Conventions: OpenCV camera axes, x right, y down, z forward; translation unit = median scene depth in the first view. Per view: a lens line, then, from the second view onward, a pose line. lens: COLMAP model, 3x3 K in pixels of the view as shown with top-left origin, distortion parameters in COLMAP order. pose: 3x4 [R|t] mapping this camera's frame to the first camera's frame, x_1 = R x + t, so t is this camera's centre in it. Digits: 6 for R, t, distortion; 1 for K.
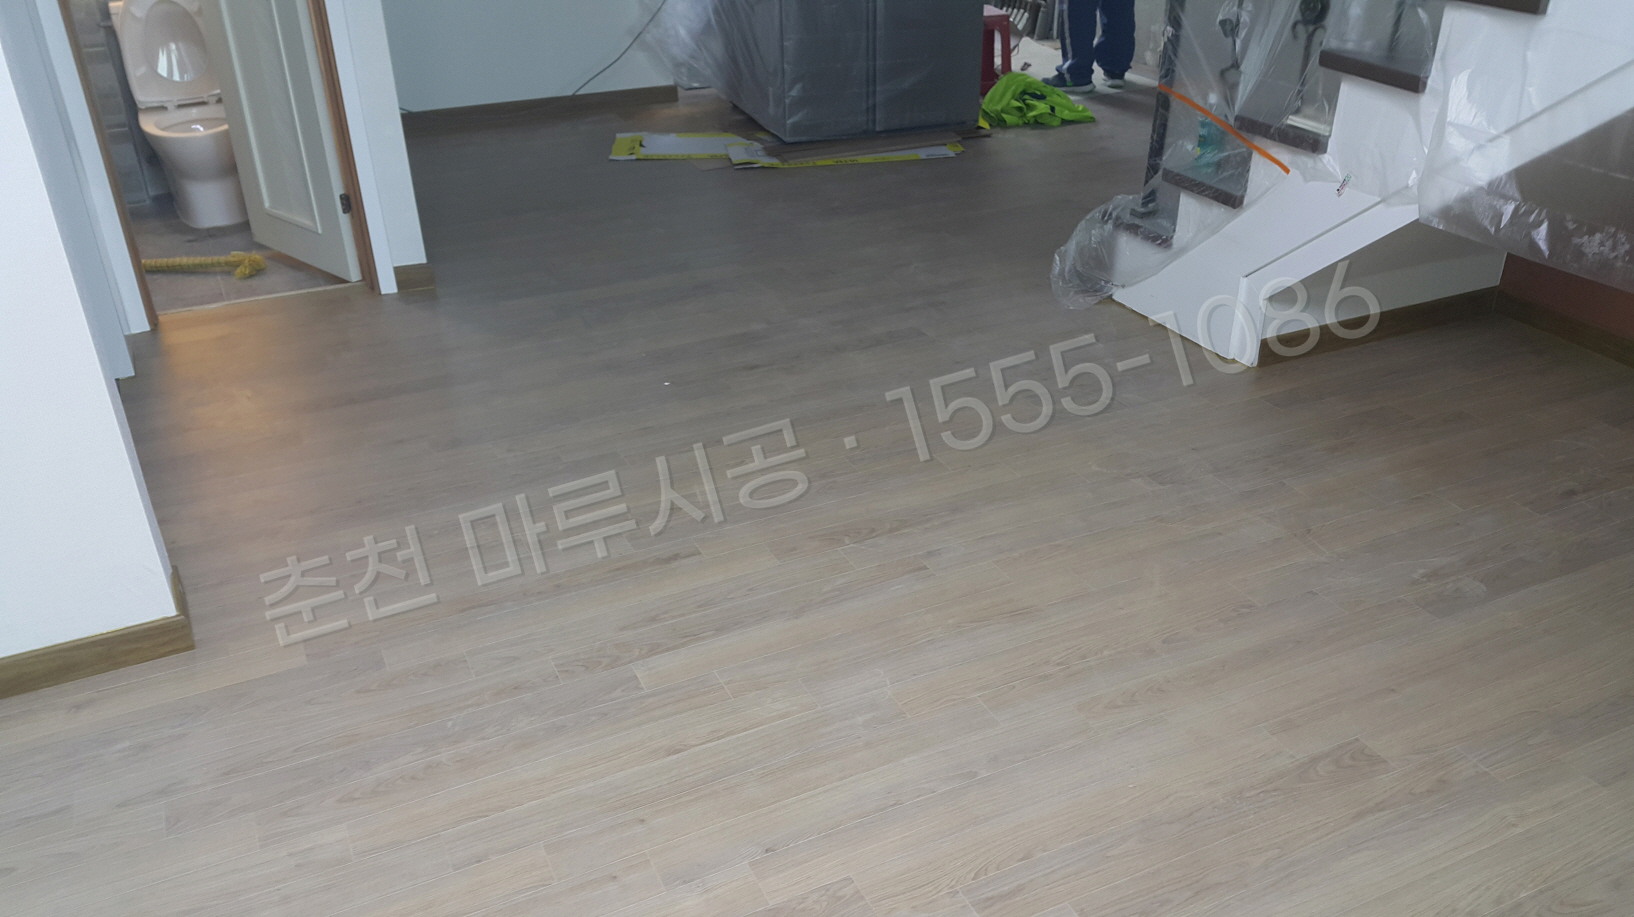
lens RADIAL K [[1247.4, 0, 817.0], [0, 1247.4, 458.5], [0, 0, 1]] dist [0.069095, -0.157643]
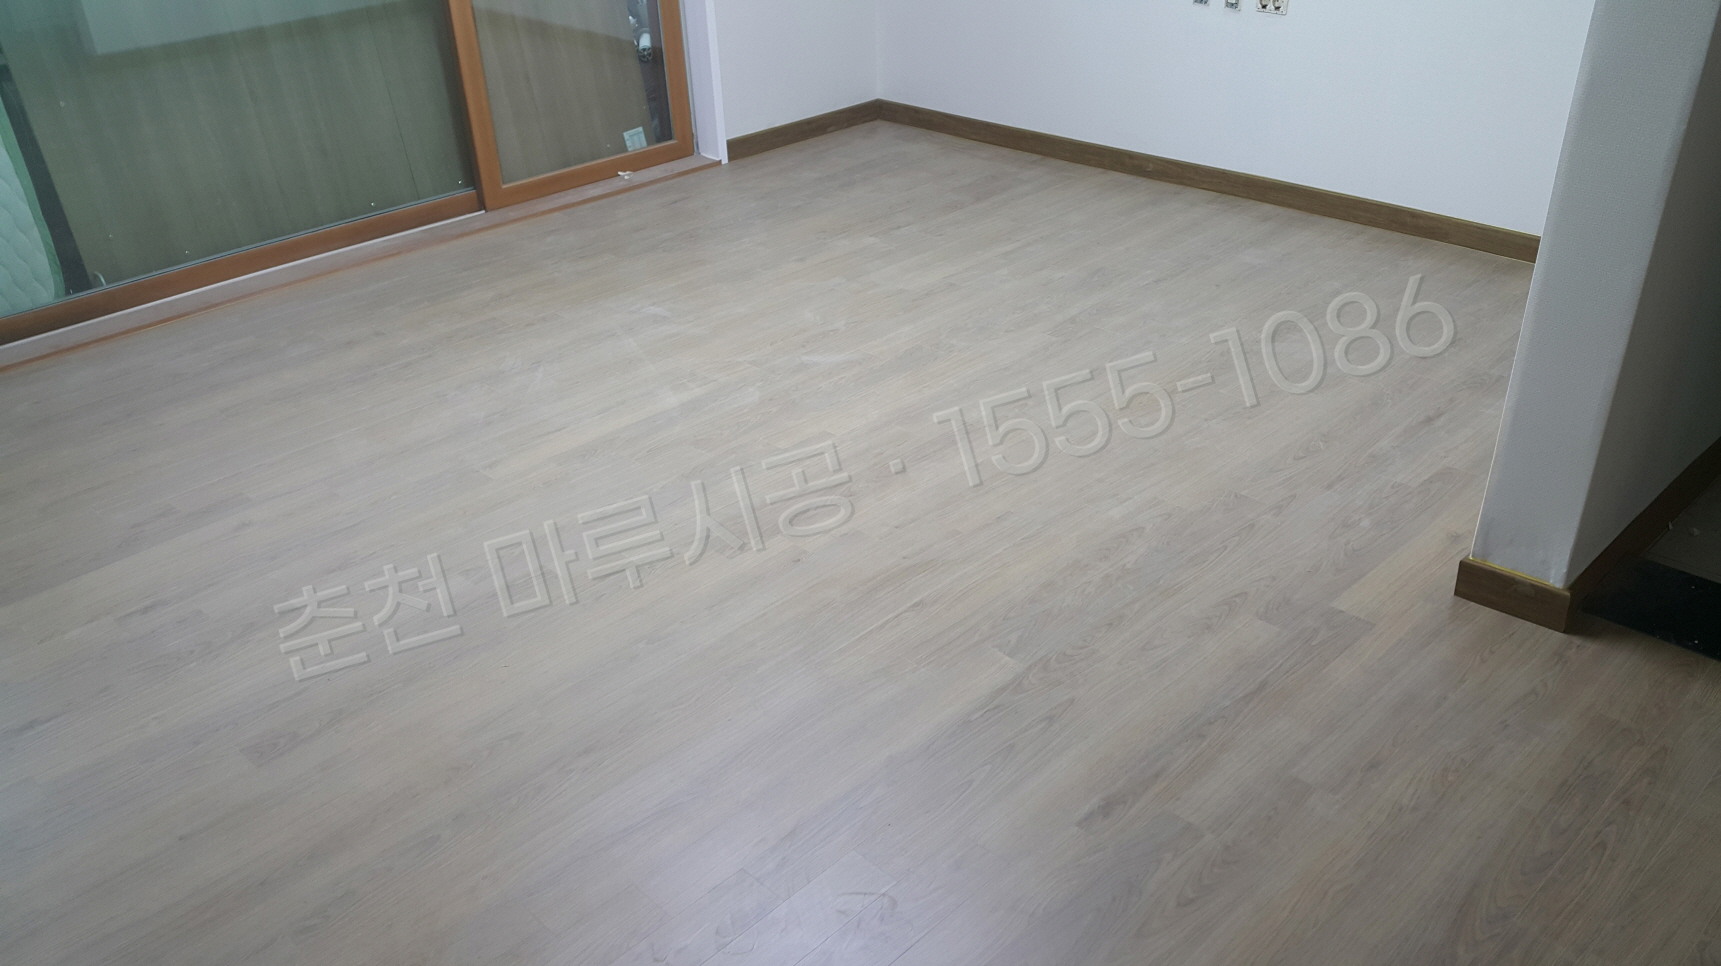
lens RADIAL K [[1425.6, 0, 860.5], [0, 1425.6, 483.0], [0, 0, 1]] dist [0.077542, -0.160700]
pose [[-0.942090, 0.190276, -0.276154, 0.254113], [-0.131226, 0.548638, 0.825697, -0.832285], [0.308619, 0.814120, -0.491897, 1.465760]]
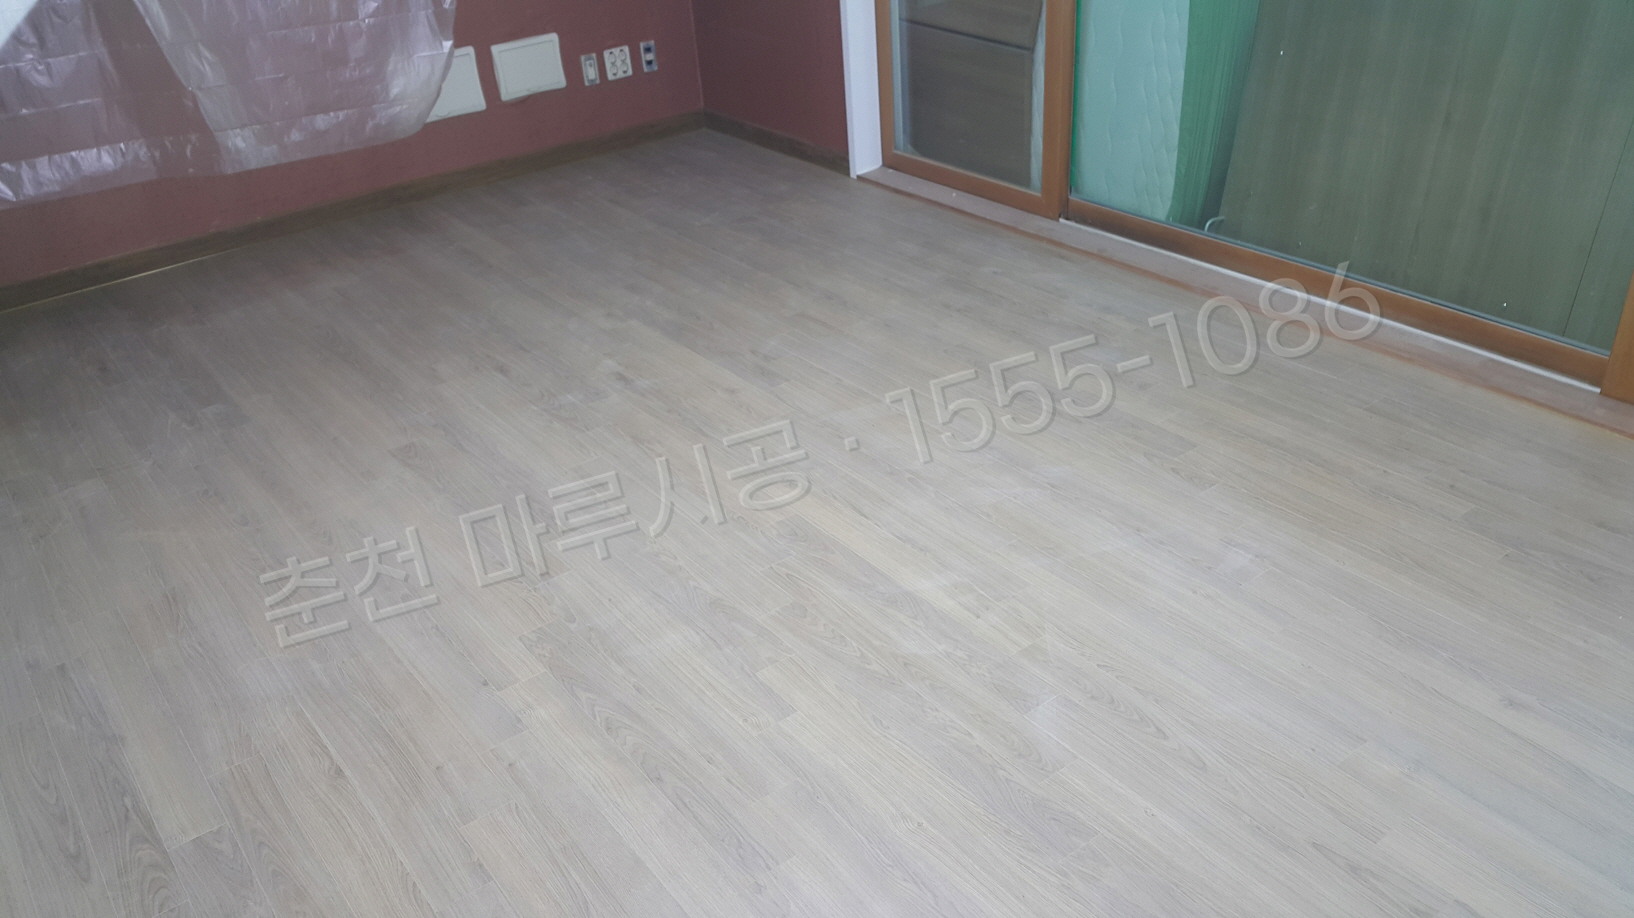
lens RADIAL K [[1353.5, 0, 817.0], [0, 1353.5, 459.0], [0, 0, 1]] dist [0.077542, -0.160700]
pose [[-0.181391, -0.458416, 0.870030, -0.944654], [0.537001, 0.694987, 0.478145, -0.227509], [-0.823849, 0.553939, 0.120106, 0.425106]]
